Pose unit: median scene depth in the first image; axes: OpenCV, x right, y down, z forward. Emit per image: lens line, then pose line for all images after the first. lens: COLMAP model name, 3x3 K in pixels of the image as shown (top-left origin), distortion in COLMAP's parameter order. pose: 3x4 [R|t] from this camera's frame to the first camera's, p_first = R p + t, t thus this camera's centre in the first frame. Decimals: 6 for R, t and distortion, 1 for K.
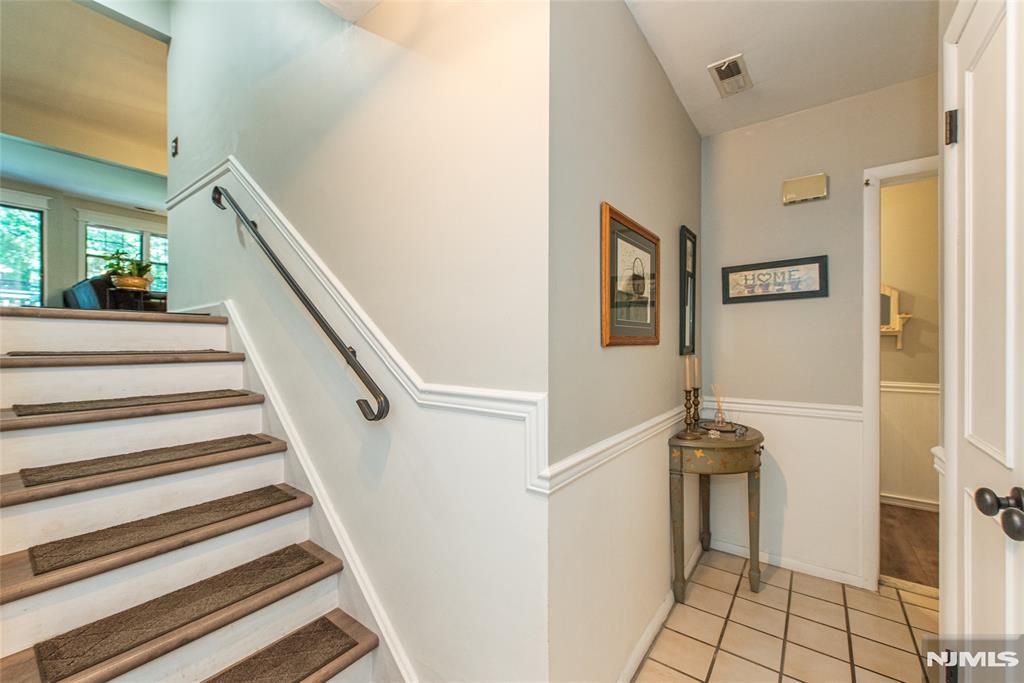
lens RADIAL K [[406.6, 0, 514.4], [0, 406.6, 340.0], [0, 0, 1]] dist [-0.007574, -0.000099]
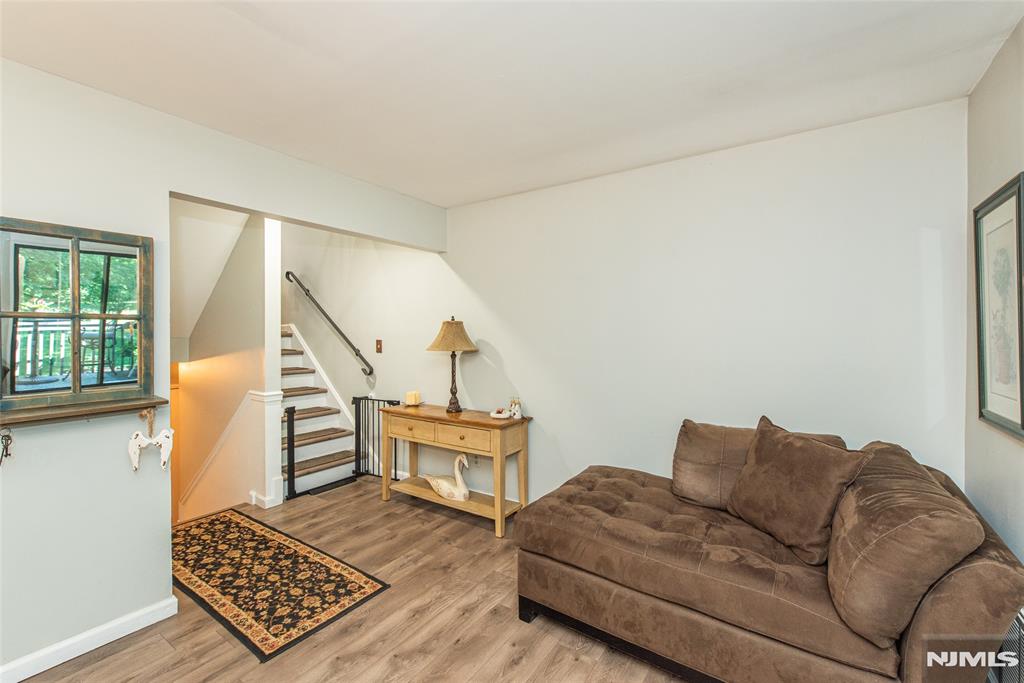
lens RADIAL K [[433.3, 0, 512.1], [0, 433.3, 336.6], [0, 0, 1]] dist [0.001274, 0.000106]
pose [[0.999297, 0.004405, 0.037239, 0.353573], [-0.004555, 0.999982, 0.003929, -0.055556], [-0.037221, -0.004096, 0.999299, -1.334321]]
